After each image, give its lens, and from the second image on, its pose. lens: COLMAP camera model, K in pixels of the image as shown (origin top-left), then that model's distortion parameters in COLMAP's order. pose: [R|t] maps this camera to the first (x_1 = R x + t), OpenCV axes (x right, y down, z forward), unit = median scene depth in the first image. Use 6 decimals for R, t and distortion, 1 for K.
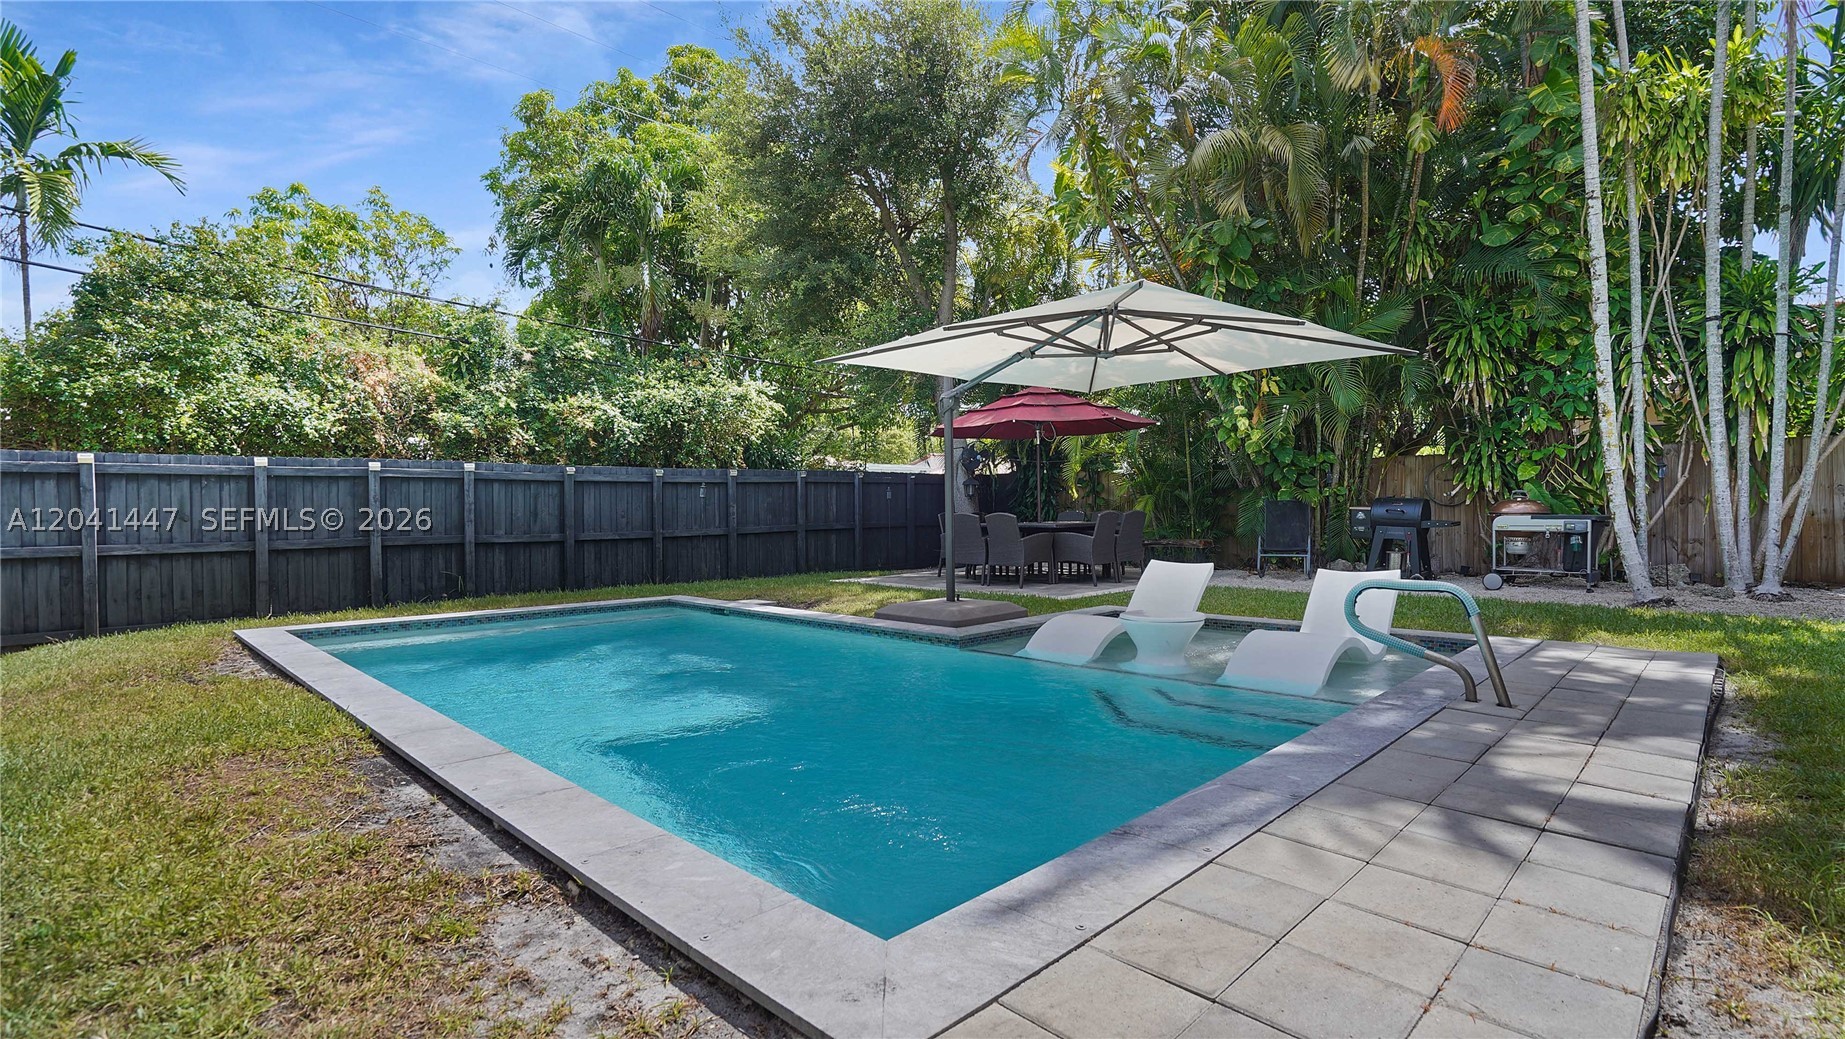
lens RADIAL K [[845.2, 0, 921.2], [0, 845.2, 521.6], [0, 0, 1]] dist [-0.015297, 0.000049]
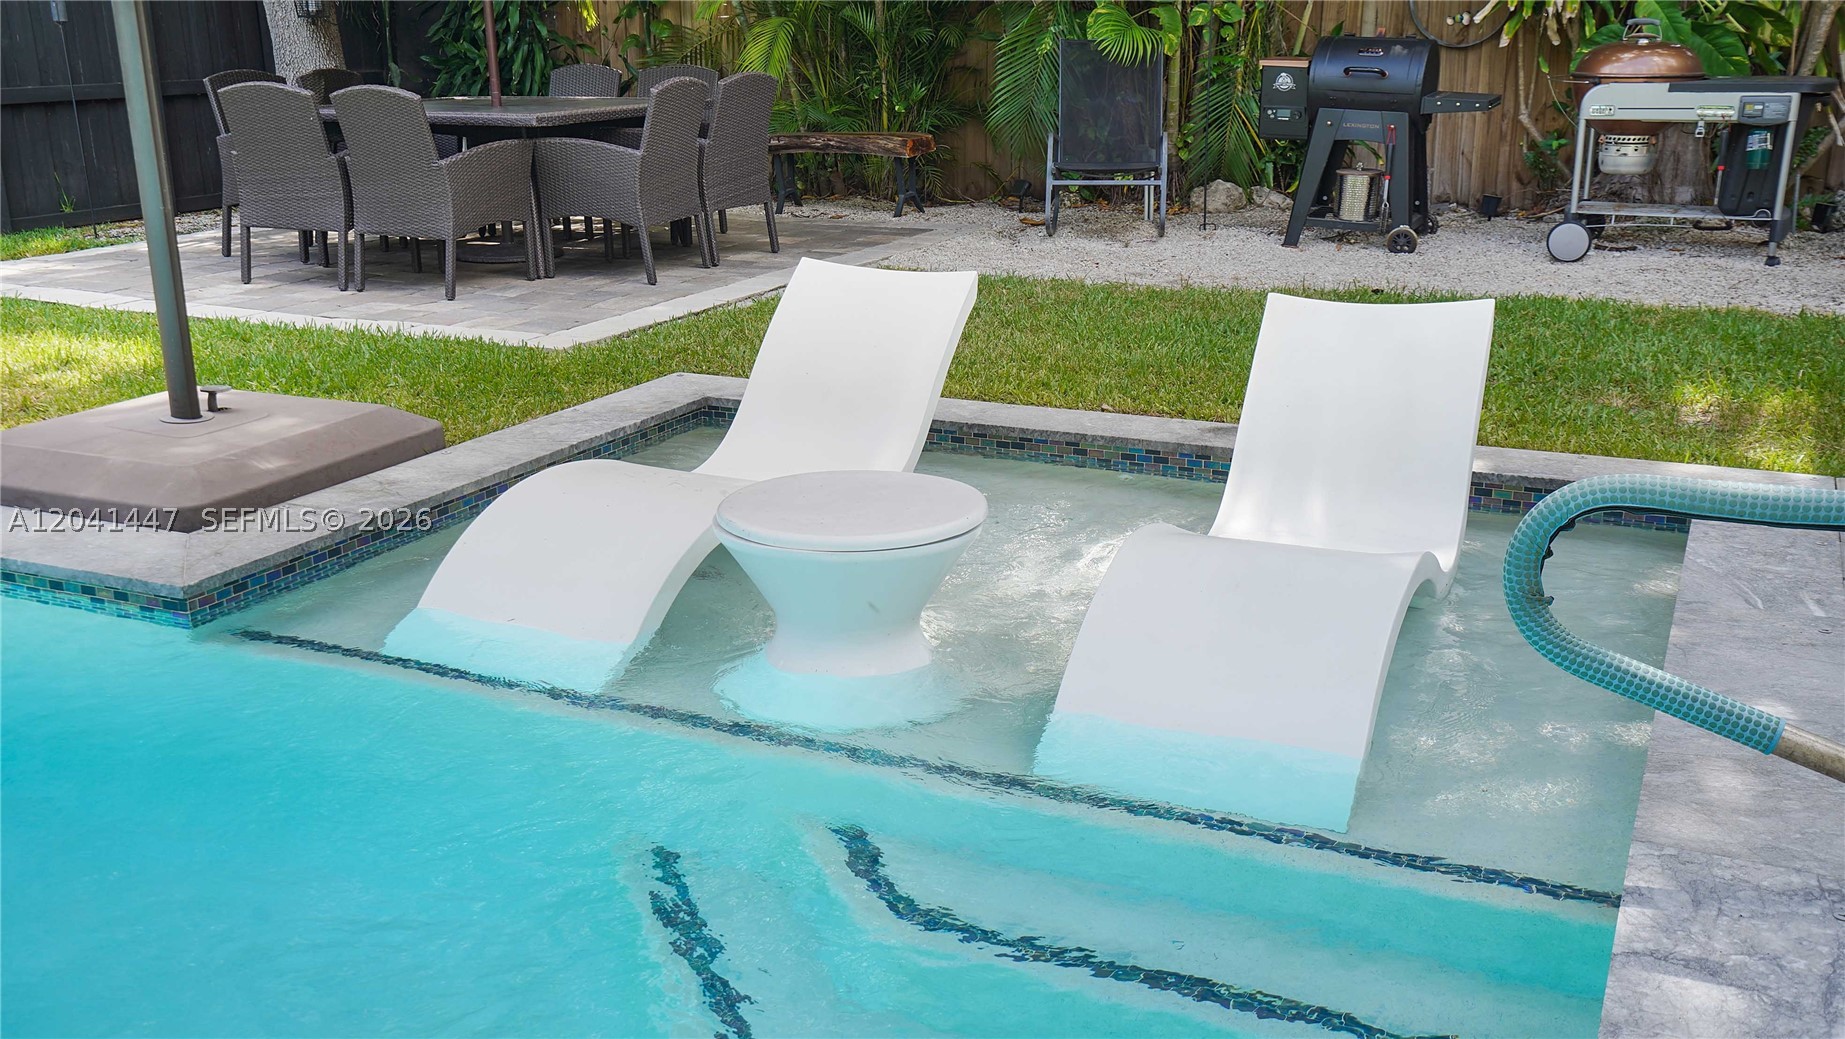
lens RADIAL K [[1823.0, 0, 925.6], [0, 1823.0, 513.1], [0, 0, 1]] dist [0.075741, 0.000000]
pose [[0.941580, -0.090188, 0.324489, 0.048538], [0.008121, 0.969278, 0.245833, -0.025595], [-0.336691, -0.228836, 0.913385, 0.195872]]
